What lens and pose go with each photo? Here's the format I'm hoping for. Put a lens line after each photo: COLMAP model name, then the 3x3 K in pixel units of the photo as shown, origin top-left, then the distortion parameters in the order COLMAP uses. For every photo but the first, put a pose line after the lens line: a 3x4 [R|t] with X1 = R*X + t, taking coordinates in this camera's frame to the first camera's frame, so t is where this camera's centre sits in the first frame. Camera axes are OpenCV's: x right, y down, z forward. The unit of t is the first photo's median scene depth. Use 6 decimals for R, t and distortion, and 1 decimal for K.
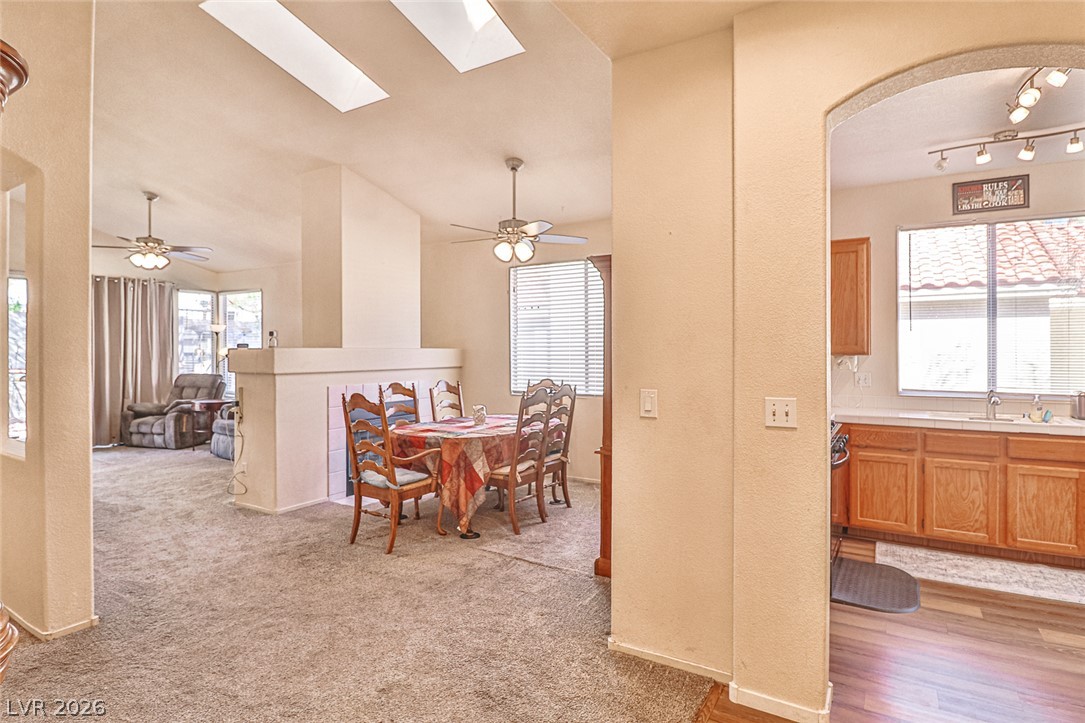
lens RADIAL K [[564.0, 0, 548.8], [0, 564.0, 350.7], [0, 0, 1]] dist [-0.001305, -0.009438]
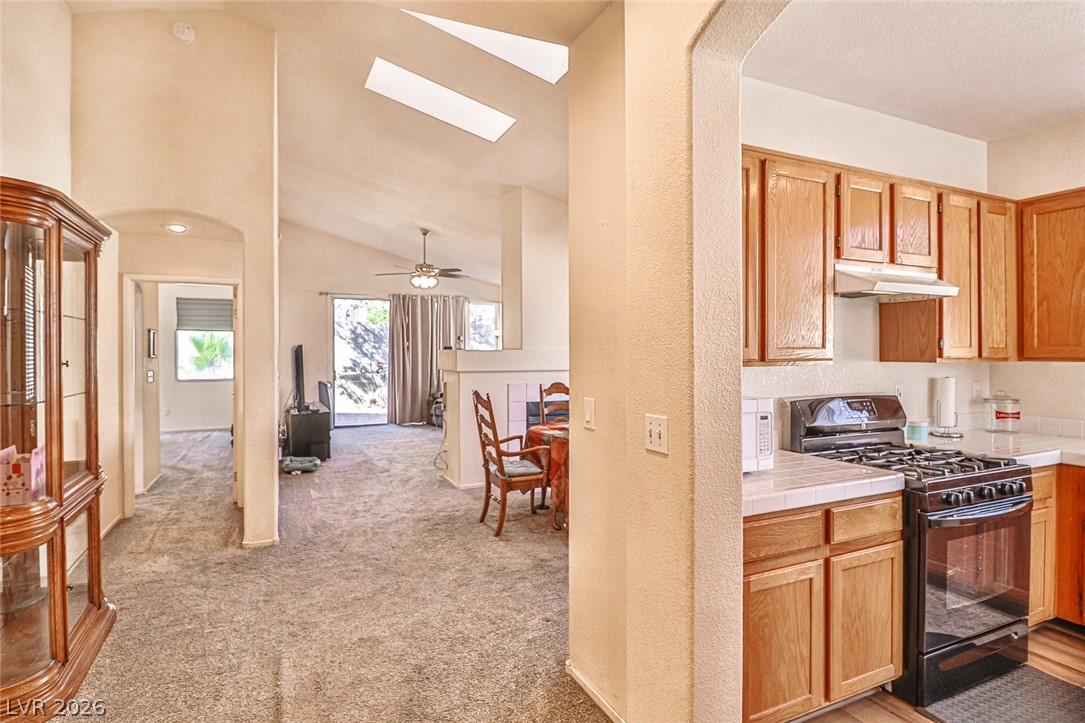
lens RADIAL K [[564.0, 0, 554.4], [0, 564.0, 351.4], [0, 0, 1]] dist [-0.001305, -0.009438]
pose [[0.832873, 0.002246, -0.553459, 0.407783], [-0.001445, 0.999997, 0.001884, -0.005271], [0.553462, -0.000770, 0.832874, 0.135476]]
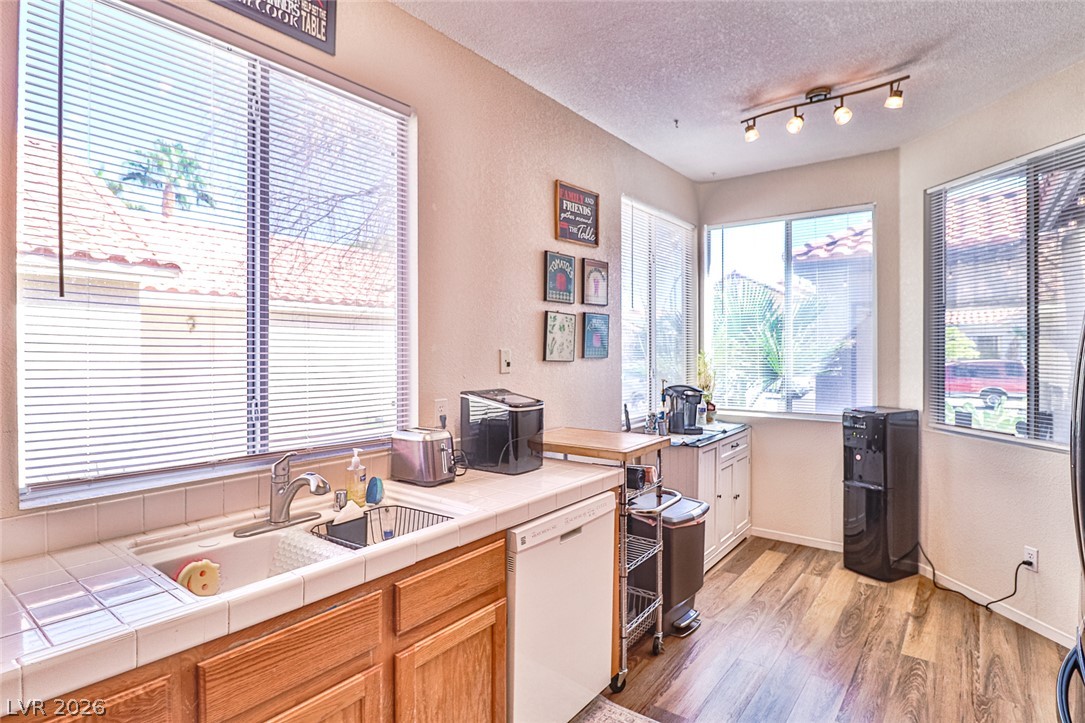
lens RADIAL K [[564.0, 0, 538.1], [0, 564.0, 350.5], [0, 0, 1]] dist [-0.001305, -0.009438]
pose [[0.114611, 0.002763, 0.993407, 0.428234], [0.002625, 0.999992, -0.003084, -0.003174], [-0.993407, 0.002961, 0.114603, 0.822329]]
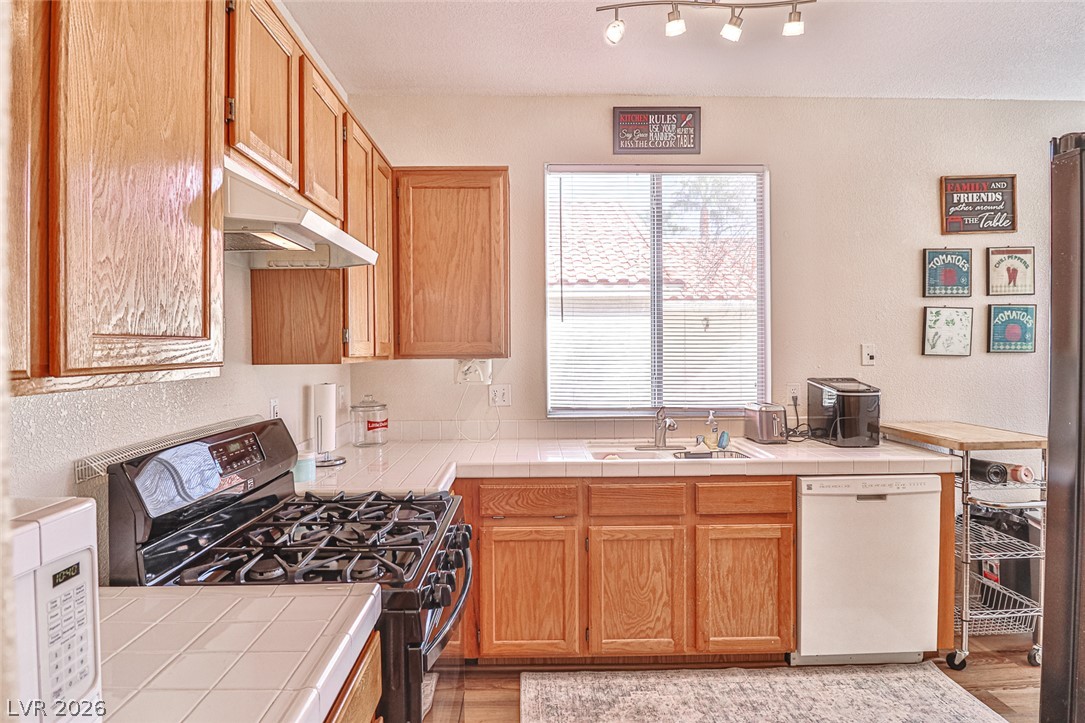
lens RADIAL K [[564.0, 0, 525.7], [0, 564.0, 349.6], [0, 0, 1]] dist [-0.001305, -0.009438]
pose [[0.854214, -0.004406, 0.519903, 0.298202], [0.004924, 0.999988, 0.000384, -0.001896], [-0.519899, 0.002232, 0.854225, 0.521866]]
